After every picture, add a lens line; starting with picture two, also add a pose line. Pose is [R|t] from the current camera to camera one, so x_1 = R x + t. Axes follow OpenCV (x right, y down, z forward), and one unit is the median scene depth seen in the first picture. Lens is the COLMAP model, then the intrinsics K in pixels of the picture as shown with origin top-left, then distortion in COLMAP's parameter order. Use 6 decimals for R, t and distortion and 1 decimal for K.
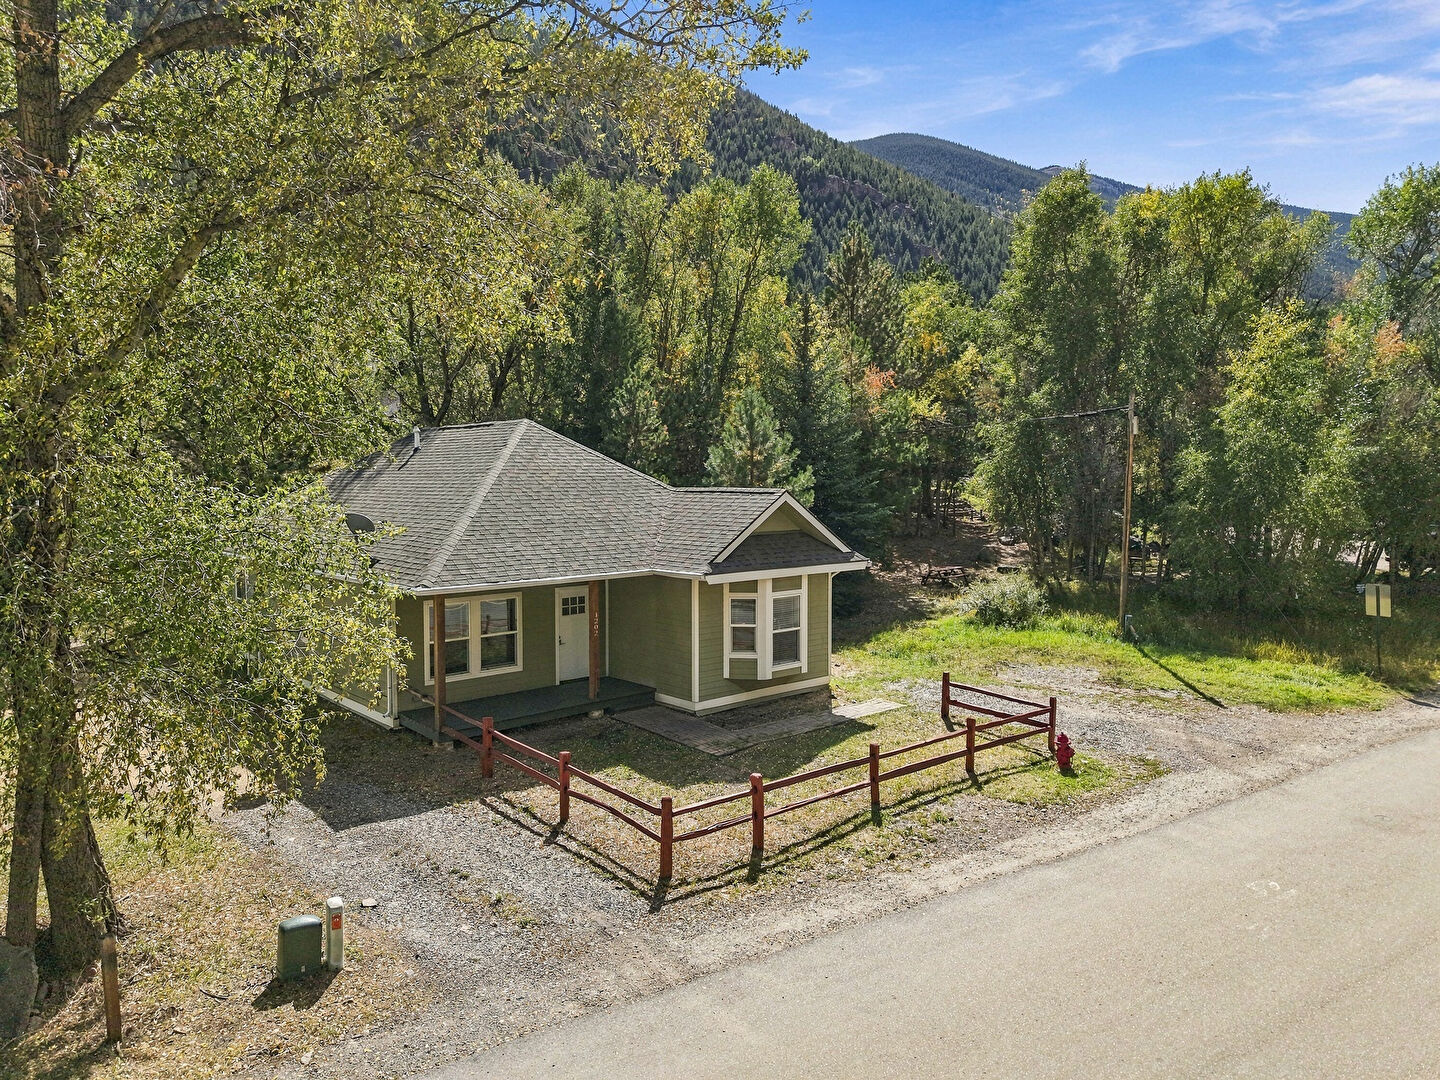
lens RADIAL K [[957.4, 0, 757.7], [0, 957.4, 537.2], [0, 0, 1]] dist [0.061735, -0.126485]
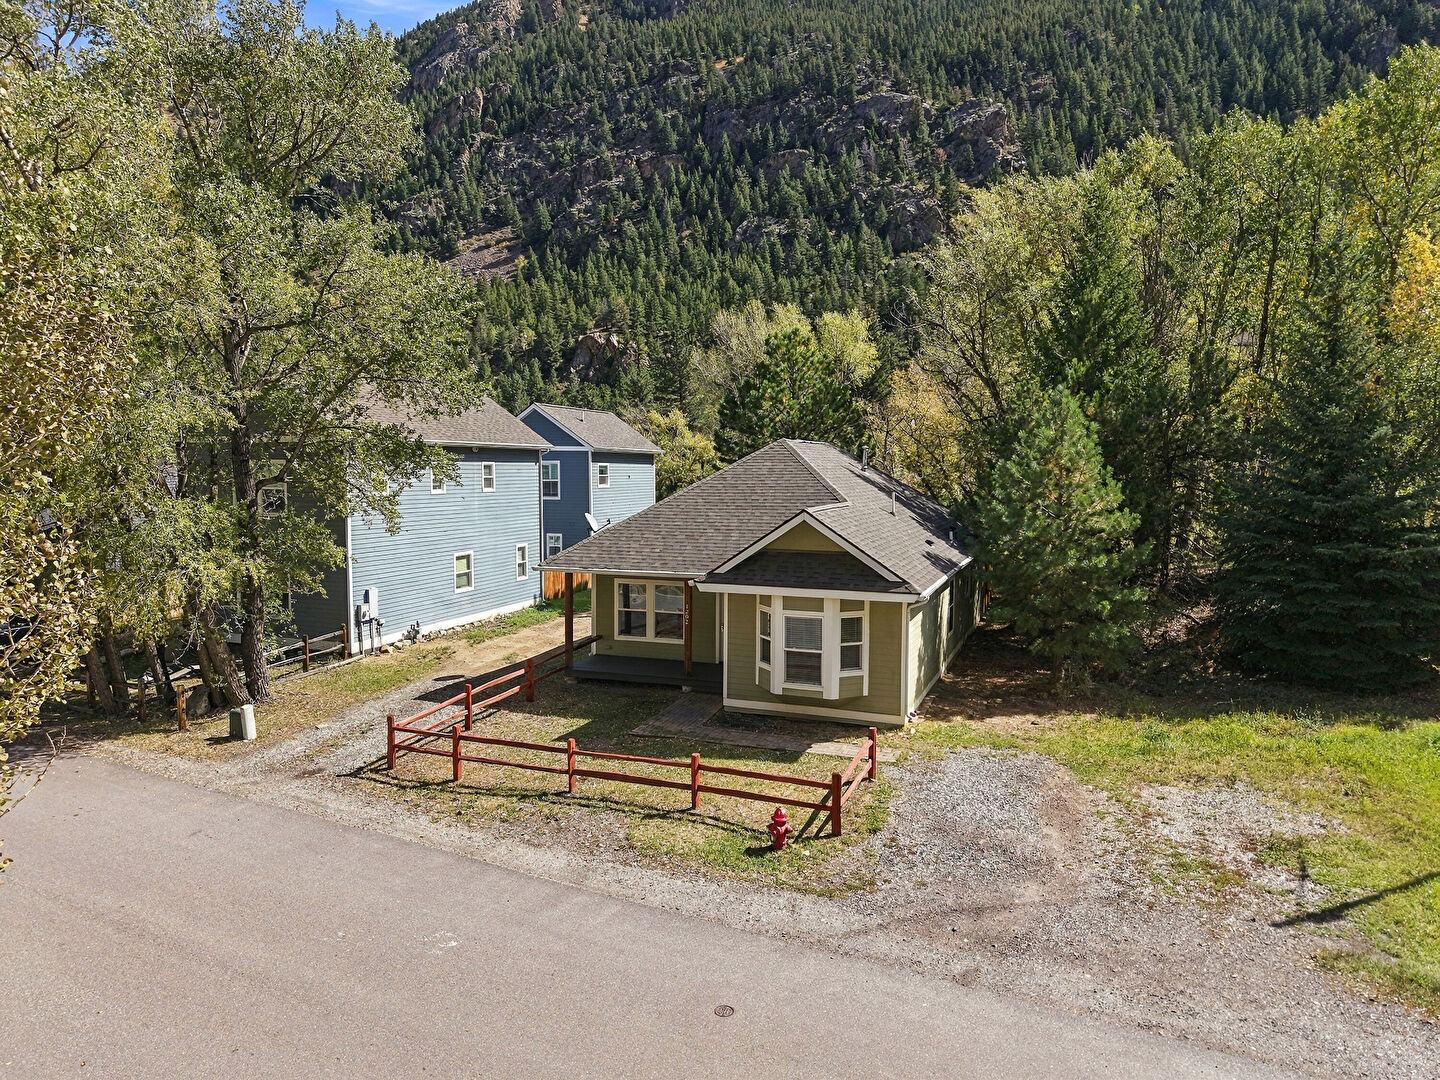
lens RADIAL K [[956.4, 0, 720.0], [0, 956.4, 540.0], [0, 0, 1]] dist [-0.003840, -0.002761]
pose [[0.460937, 0.071201, -0.884572, 0.894458], [-0.061683, 0.996936, 0.048103, -0.061830], [0.885287, 0.032390, 0.463916, 0.480450]]
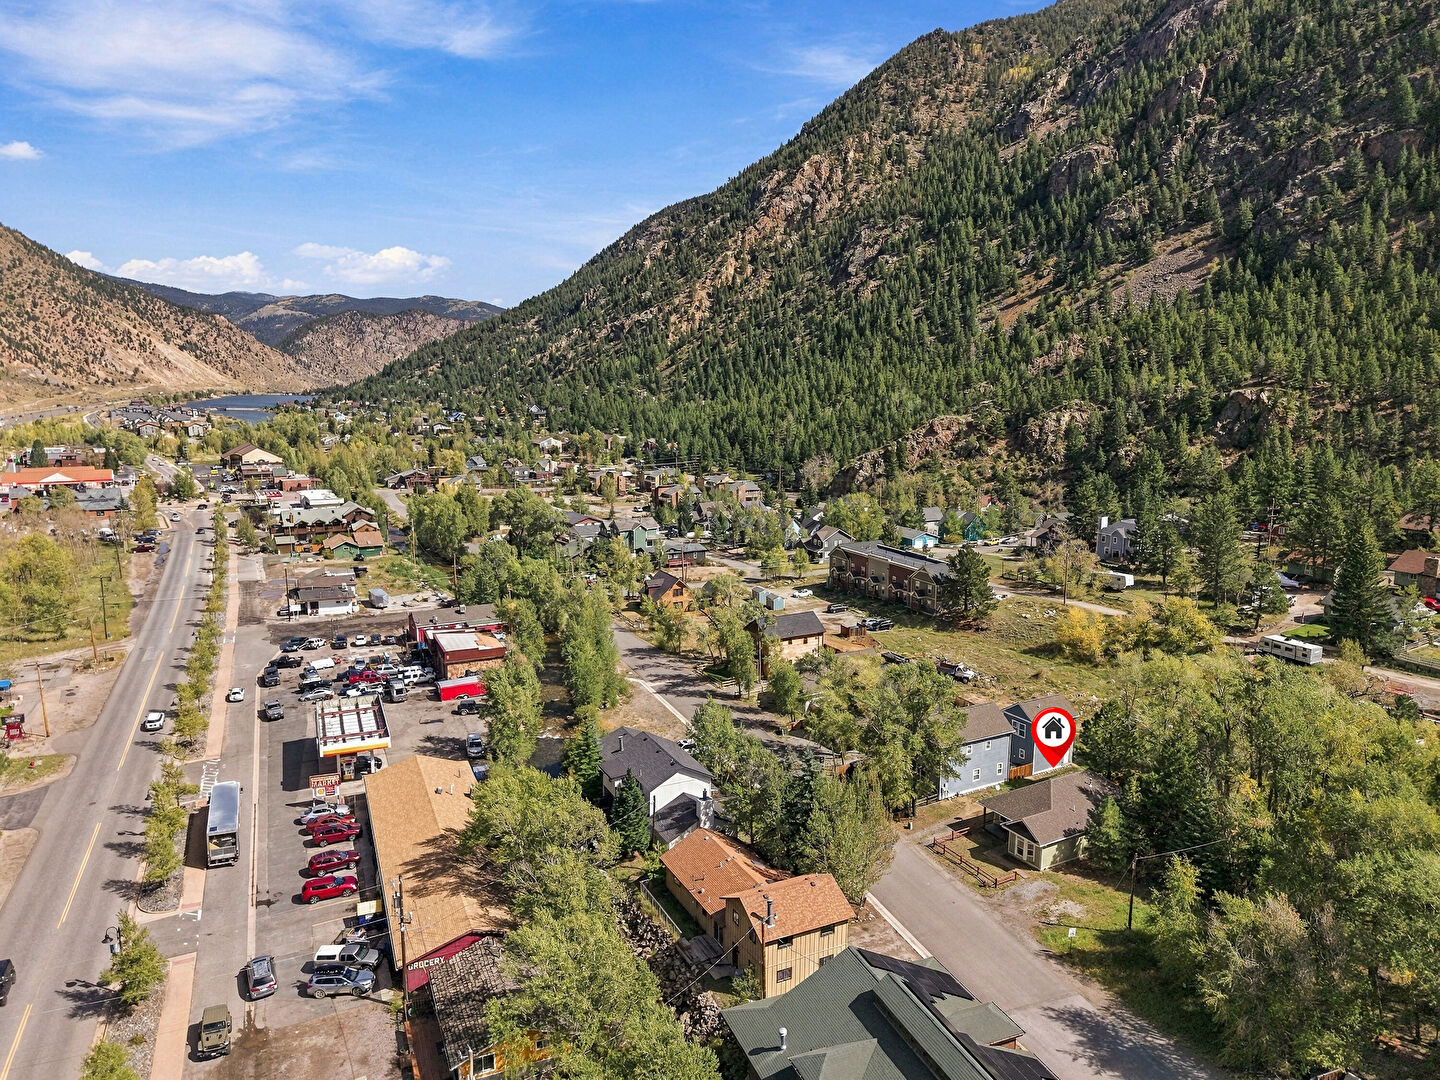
lens RADIAL K [[956.4, 0, 720.0], [0, 956.4, 540.0], [0, 0, 1]] dist [-0.003840, -0.002761]
pose [[-0.225535, 0.176478, -0.958118, 4.578361], [-0.074505, 0.977452, 0.197577, -2.184686], [0.971382, 0.115945, -0.207301, 0.406152]]
